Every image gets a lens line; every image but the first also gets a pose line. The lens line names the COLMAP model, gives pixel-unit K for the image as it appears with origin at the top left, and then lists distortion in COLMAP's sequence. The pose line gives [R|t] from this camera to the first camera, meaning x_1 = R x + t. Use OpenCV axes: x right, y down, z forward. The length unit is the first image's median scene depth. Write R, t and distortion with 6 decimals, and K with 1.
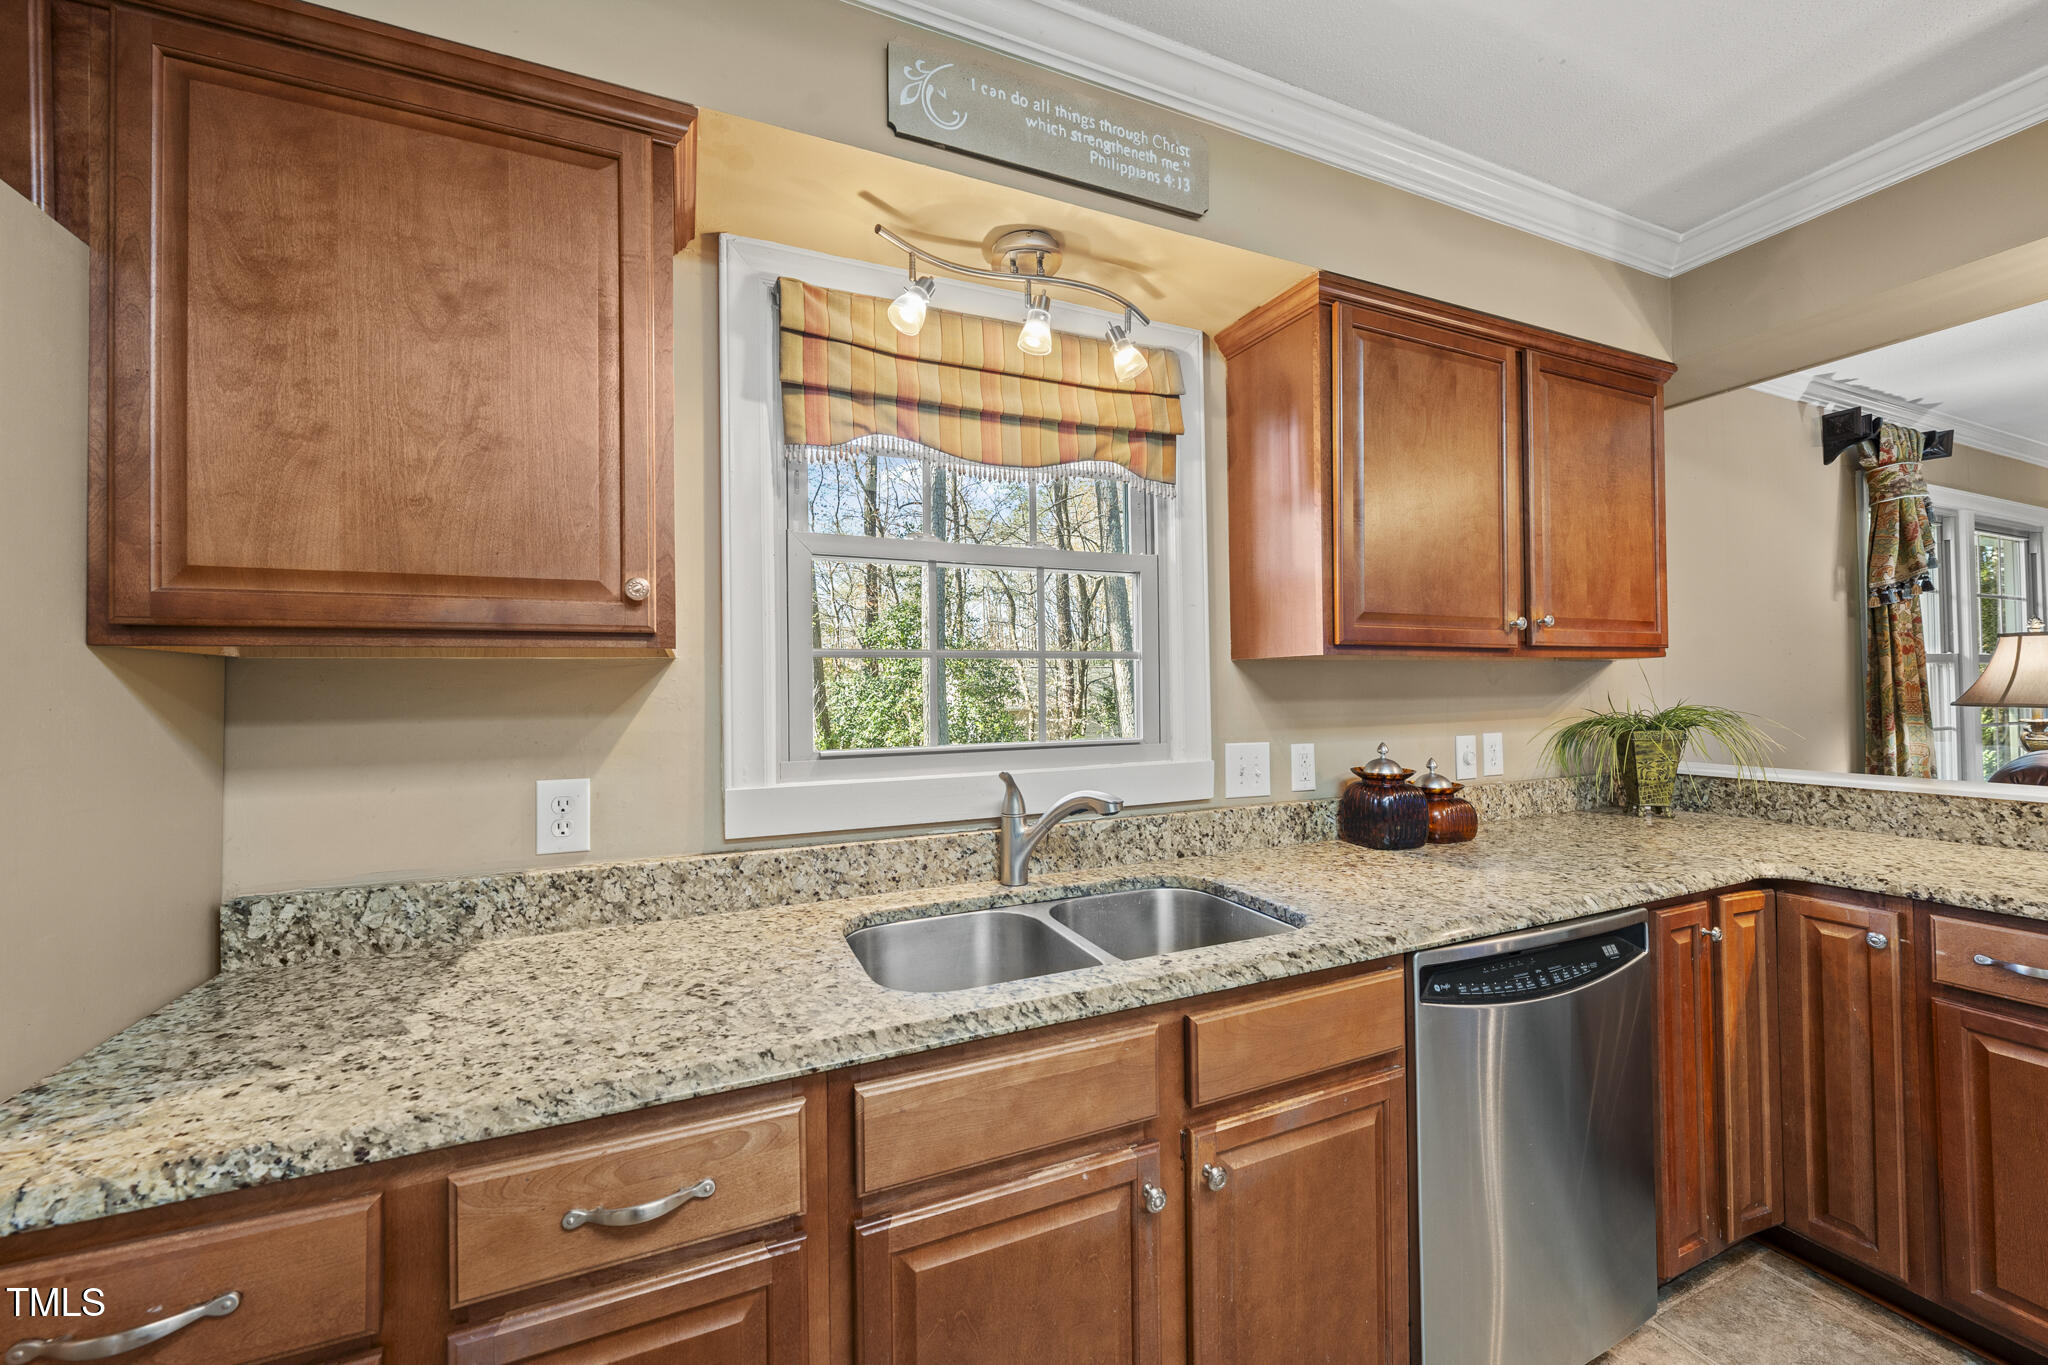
lens RADIAL K [[773.9, 0, 1025.2], [0, 773.9, 678.0], [0, 0, 1]] dist [0.001148, -0.000108]
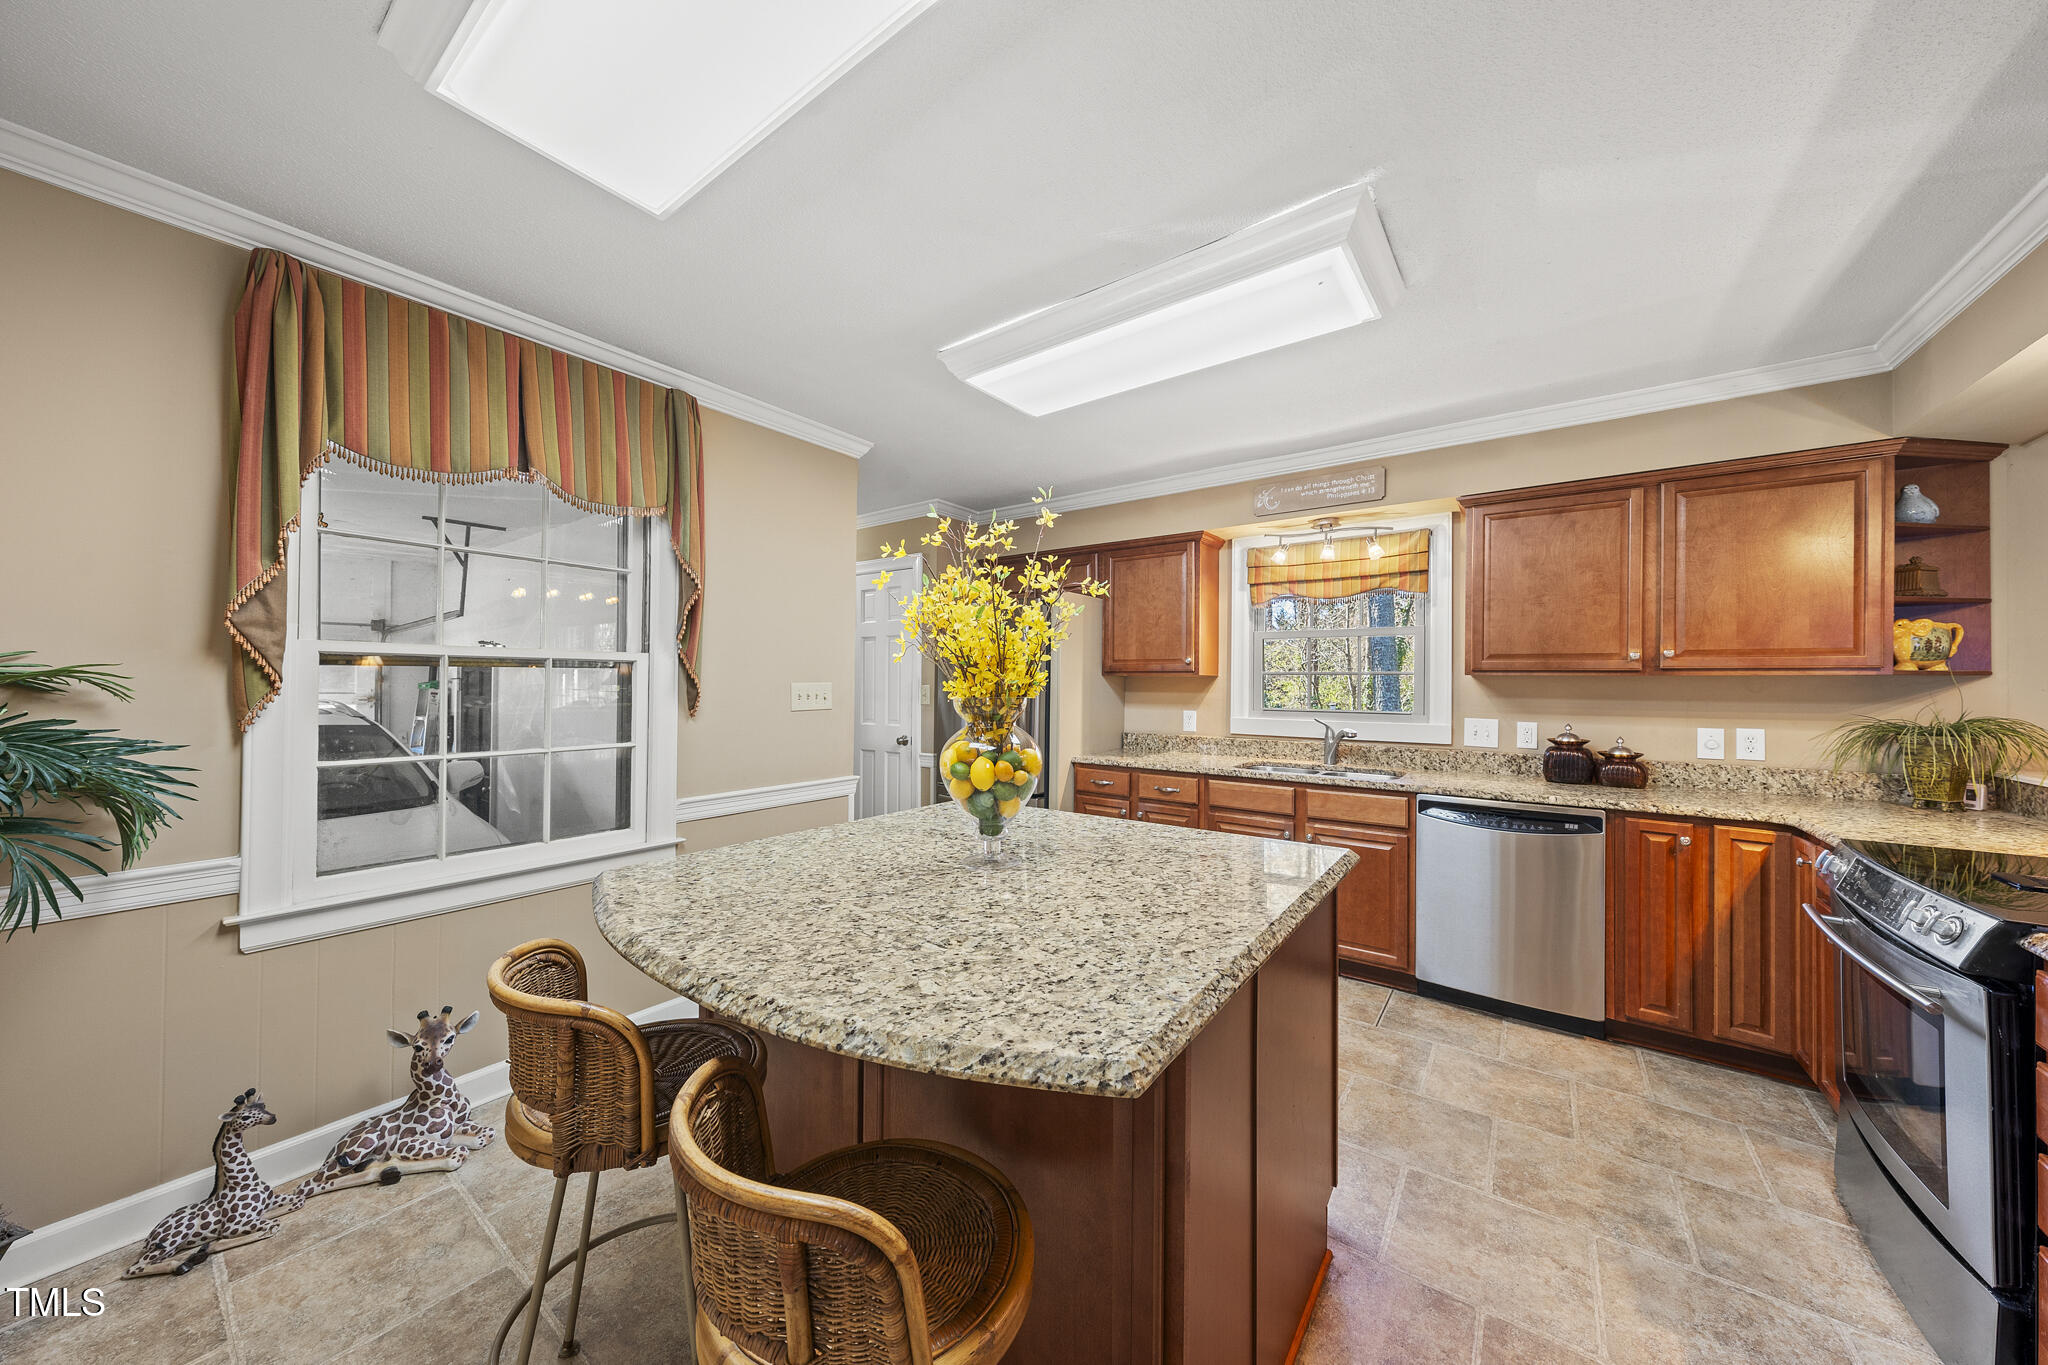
lens RADIAL K [[686.6, 0, 1026.4], [0, 686.6, 679.6], [0, 0, 1]] dist [-0.001443, 0.000013]
pose [[0.500657, 0.013356, -0.865543, 1.619790], [-0.000327, 0.999884, 0.015240, -0.052978], [0.865646, -0.007346, 0.500604, -1.123728]]
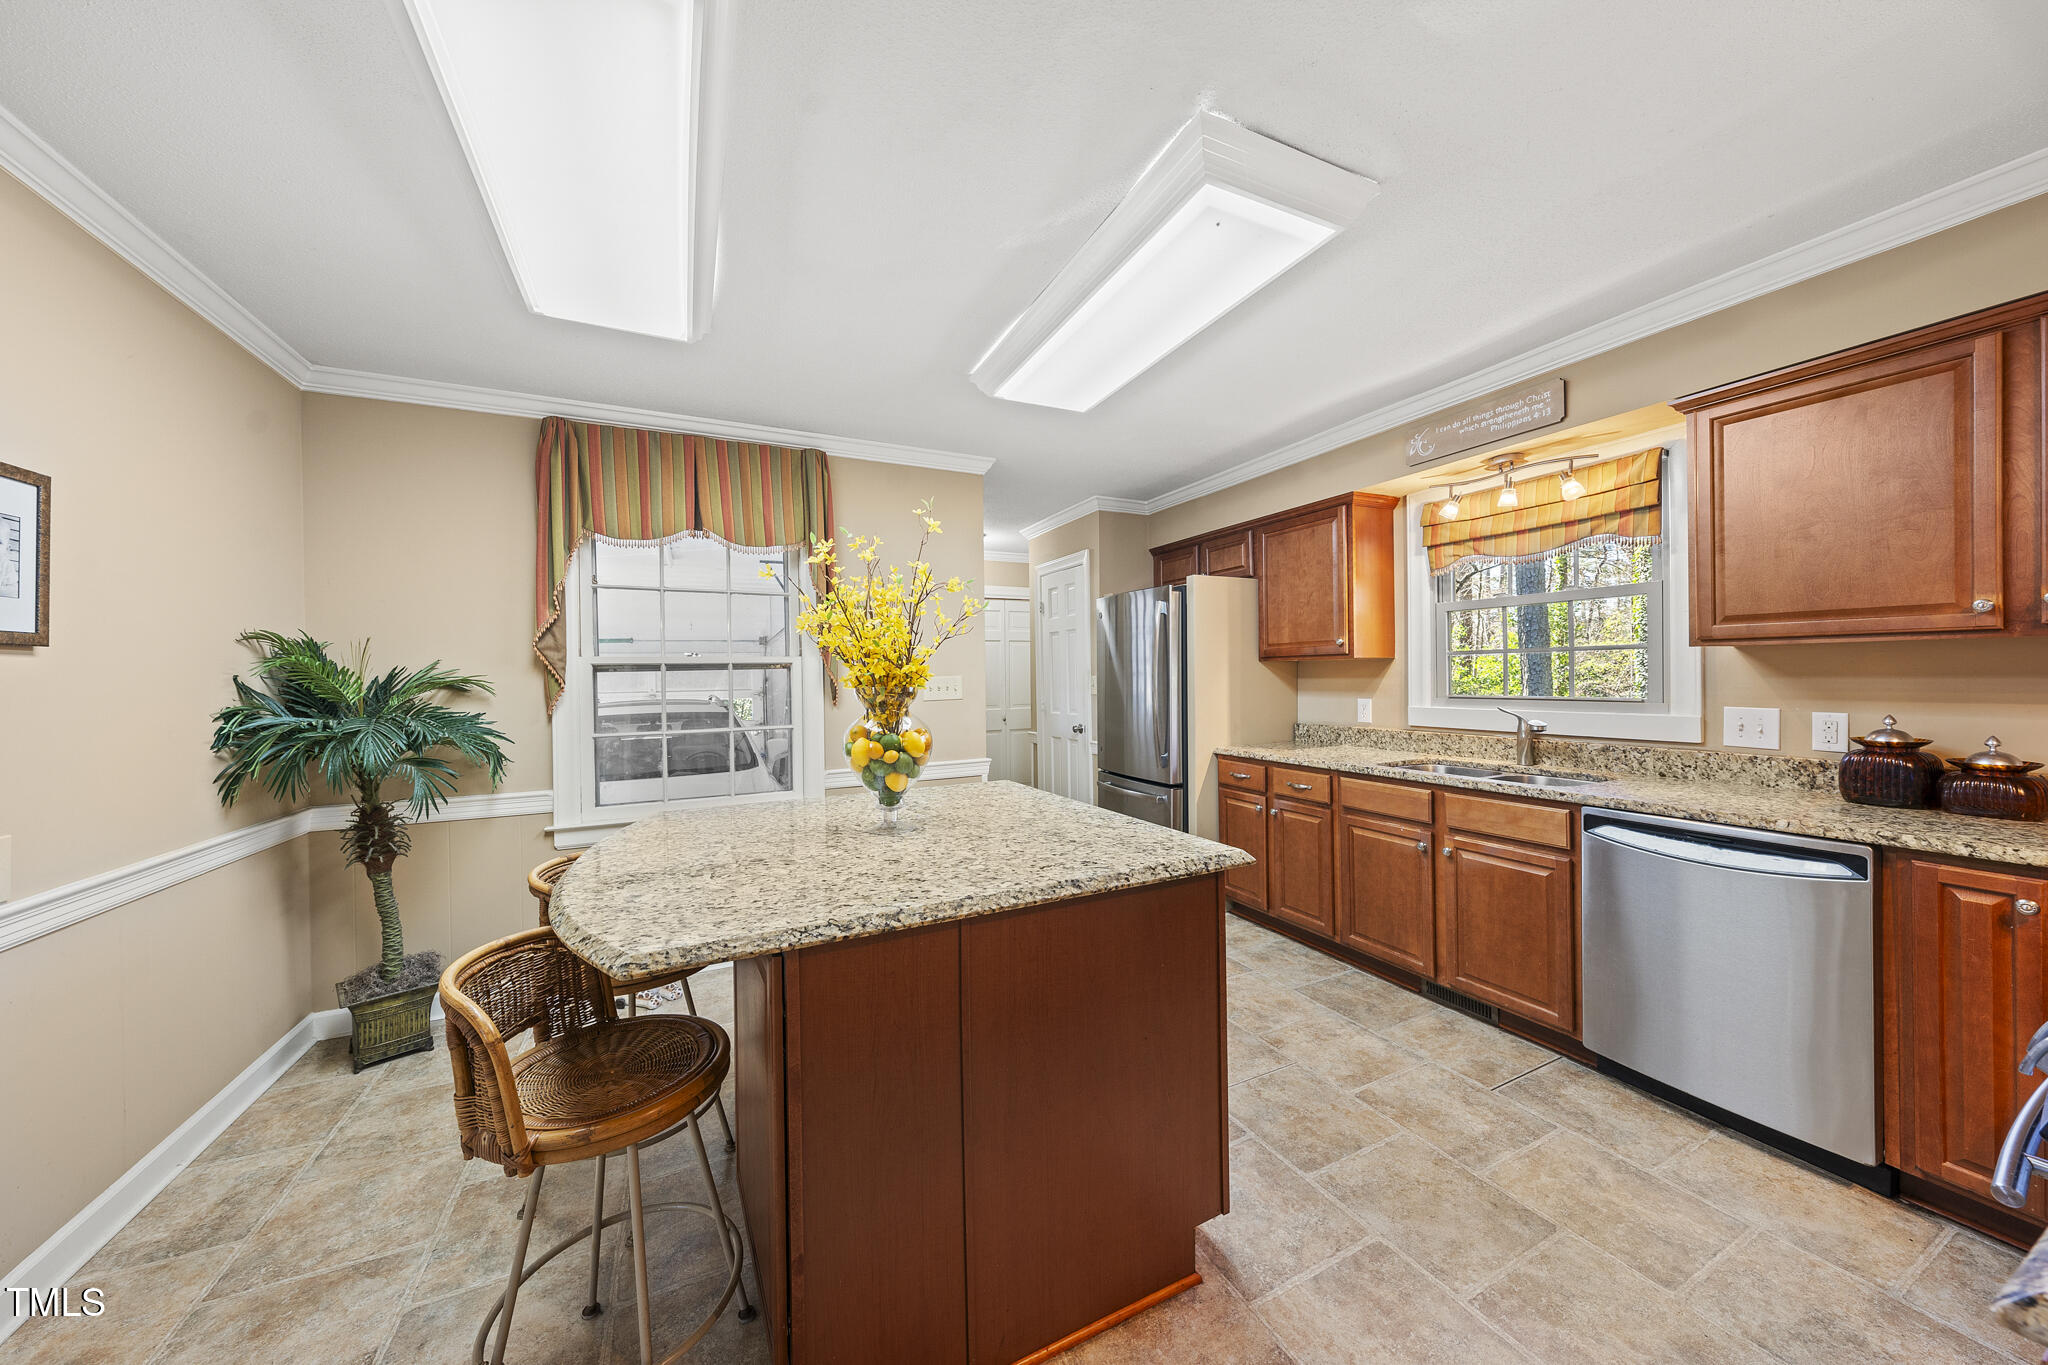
lens RADIAL K [[686.6, 0, 1026.4], [0, 686.6, 679.6], [0, 0, 1]] dist [-0.001443, 0.000013]
pose [[0.044351, 0.019742, -0.998821, 1.925818], [0.031575, 0.999278, 0.021153, -0.040589], [0.998517, -0.032476, 0.043695, -0.417865]]
